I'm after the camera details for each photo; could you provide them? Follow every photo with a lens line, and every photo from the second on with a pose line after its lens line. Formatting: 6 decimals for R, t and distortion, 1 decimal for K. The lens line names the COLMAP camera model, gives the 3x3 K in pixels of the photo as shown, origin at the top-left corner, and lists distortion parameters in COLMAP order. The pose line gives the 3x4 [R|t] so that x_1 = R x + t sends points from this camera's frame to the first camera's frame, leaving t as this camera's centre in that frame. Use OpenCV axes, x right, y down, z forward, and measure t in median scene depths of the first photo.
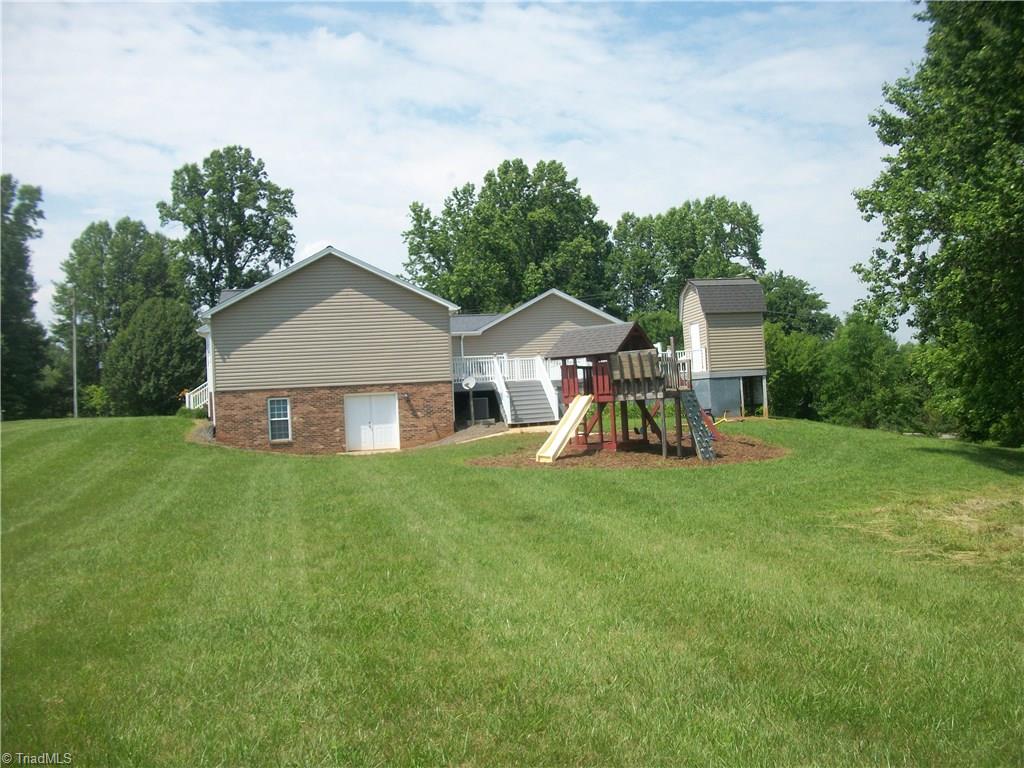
lens RADIAL K [[975.2, 0, 512.0], [0, 975.2, 384.0], [0, 0, 1]] dist [-0.132120, 0.061726]
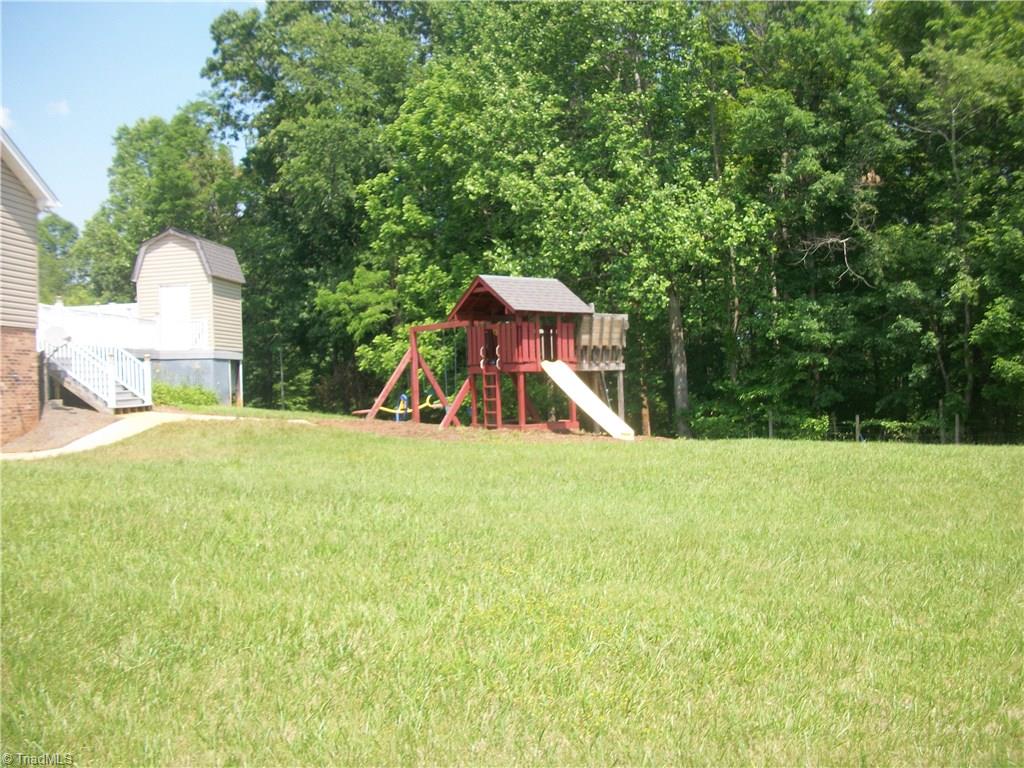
lens RADIAL K [[975.2, 0, 512.0], [0, 975.2, 384.0], [0, 0, 1]] dist [-0.132120, 0.061726]
pose [[0.299317, 0.047300, 0.952981, -0.490150], [-0.019826, 0.998863, -0.043350, 0.045802], [-0.953948, -0.005918, 0.299914, 0.570701]]
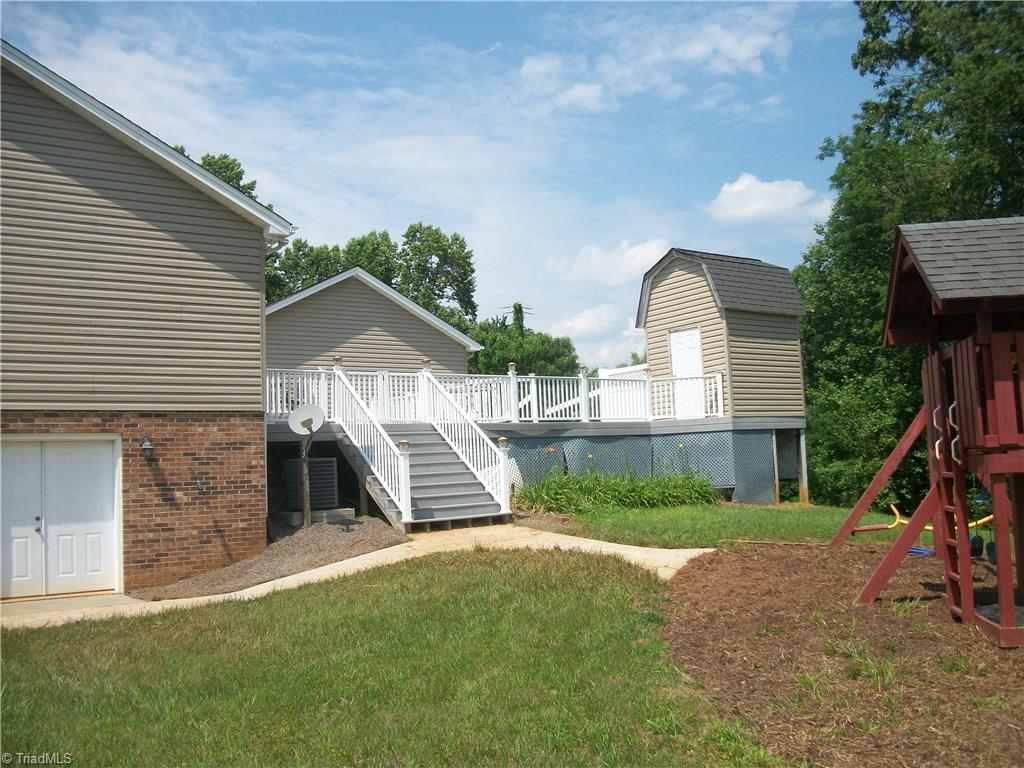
lens RADIAL K [[975.2, 0, 512.0], [0, 975.2, 384.0], [0, 0, 1]] dist [-0.132120, 0.061726]
pose [[0.912586, 0.051898, 0.405577, -0.127890], [-0.021717, 0.996664, -0.078670, 0.013791], [-0.408307, 0.062986, 0.910669, 0.596940]]
